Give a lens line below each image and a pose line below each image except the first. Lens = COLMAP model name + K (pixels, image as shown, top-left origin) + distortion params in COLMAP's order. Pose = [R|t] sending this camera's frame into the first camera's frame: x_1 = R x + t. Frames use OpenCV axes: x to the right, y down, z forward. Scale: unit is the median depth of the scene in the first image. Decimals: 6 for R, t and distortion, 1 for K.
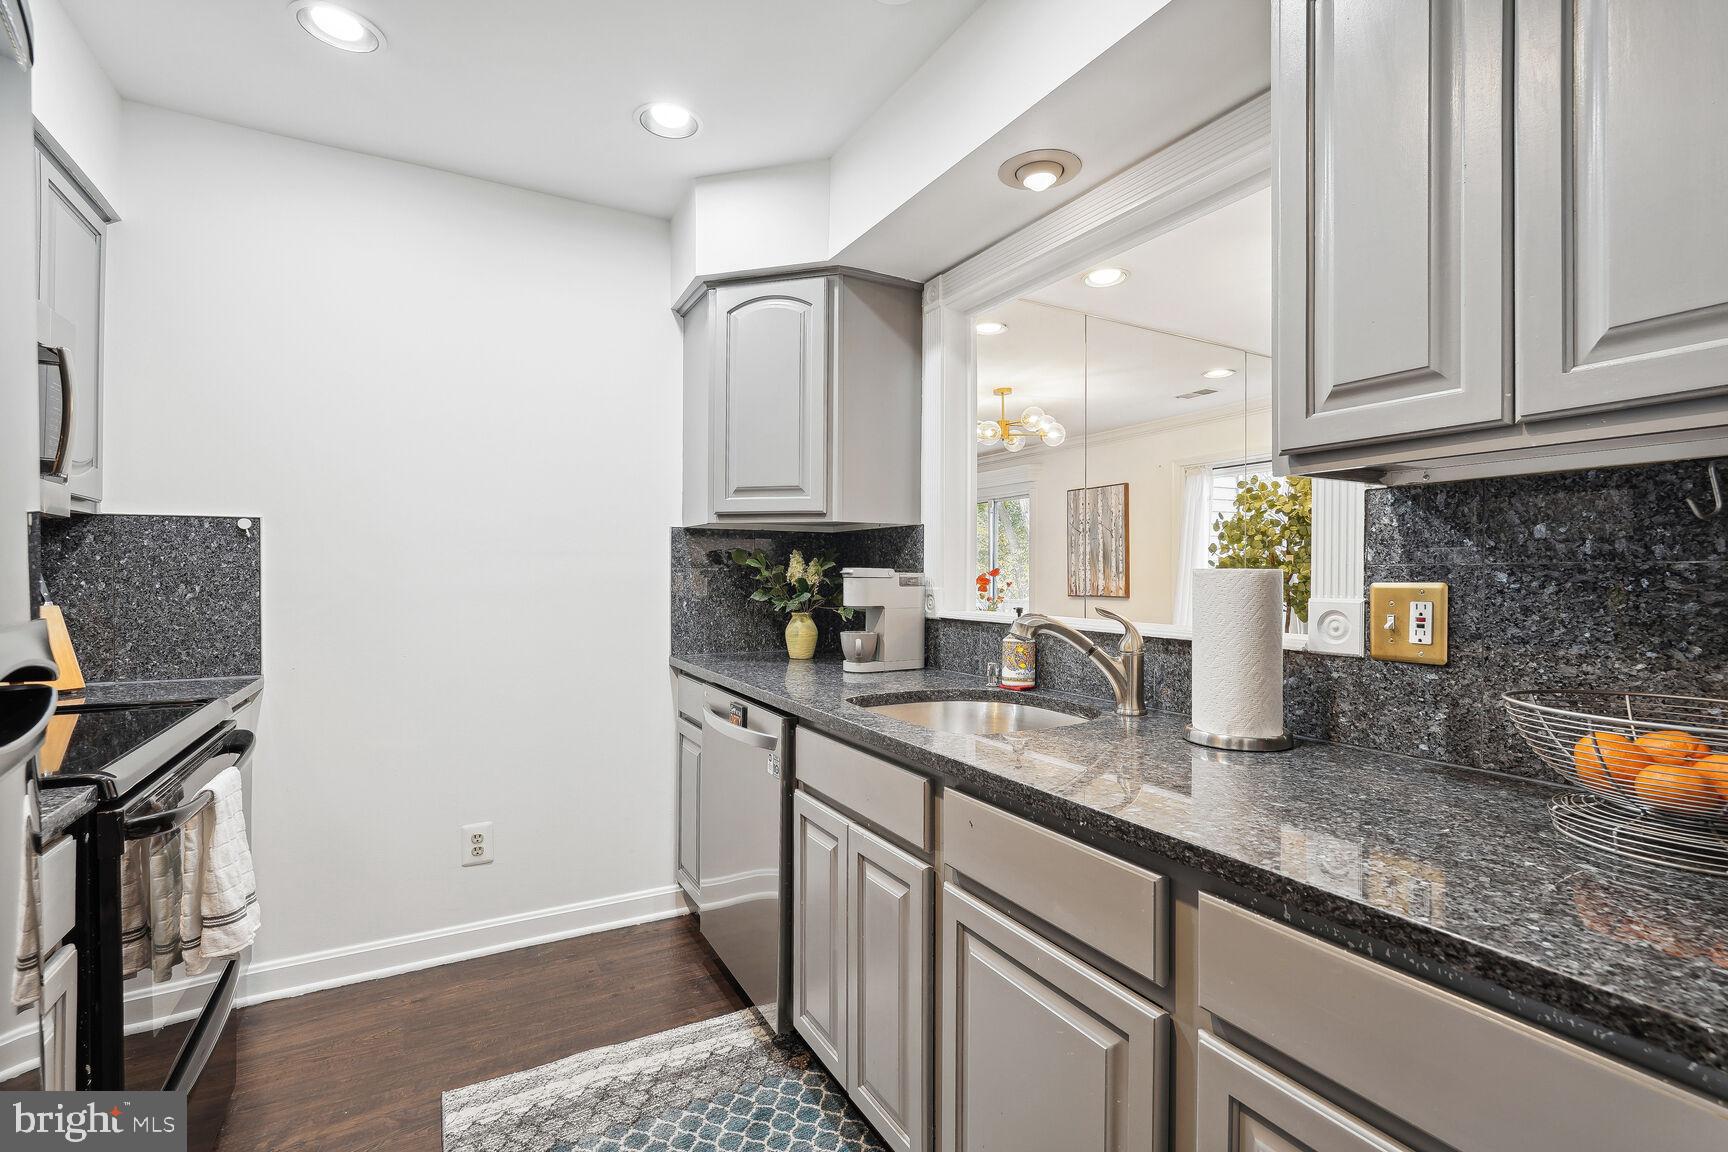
lens RADIAL K [[800.3, 0, 862.5], [0, 800.3, 571.1], [0, 0, 1]] dist [-0.000615, 0.000529]
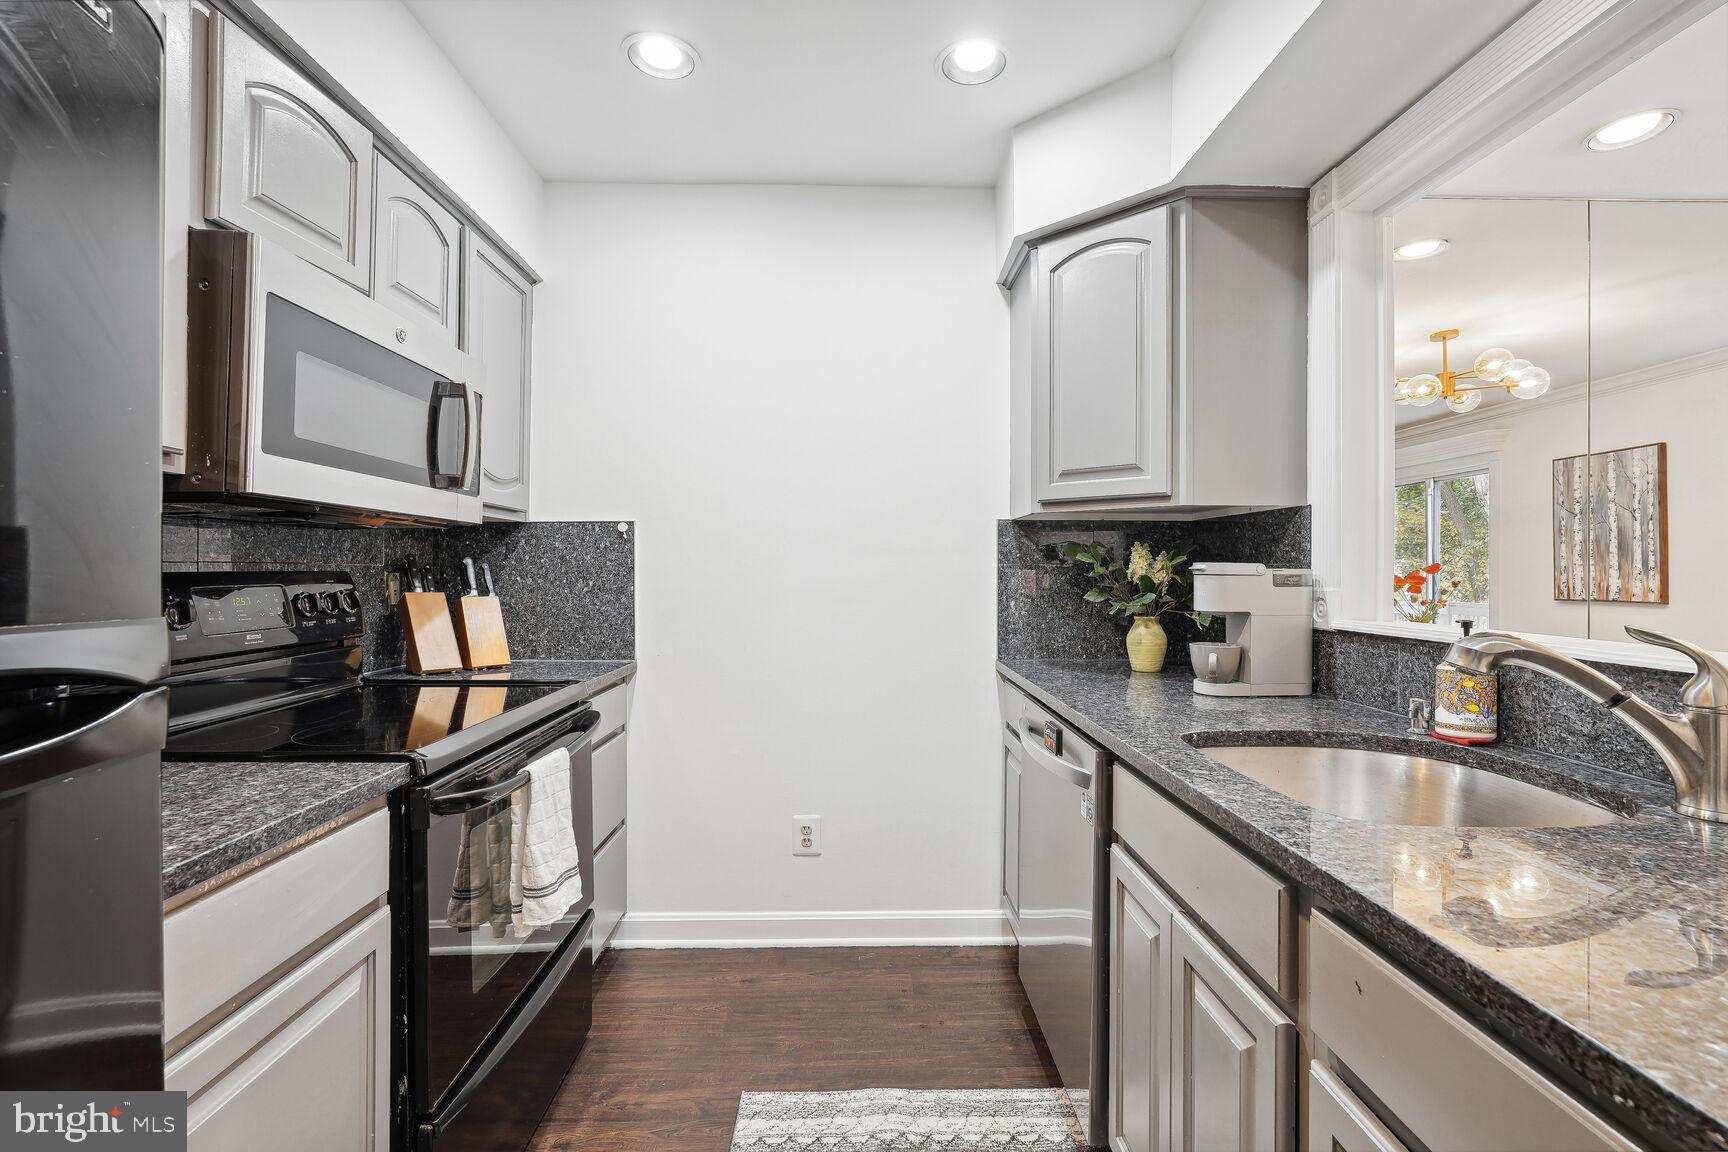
lens RADIAL K [[770.0, 0, 862.6], [0, 770.0, 566.2], [0, 0, 1]] dist [-0.017562, 0.010486]
pose [[0.885654, -0.003514, -0.464333, 0.039371], [0.002162, 0.999992, -0.003443, 0.001315], [0.464341, 0.002045, 0.885654, 0.171142]]
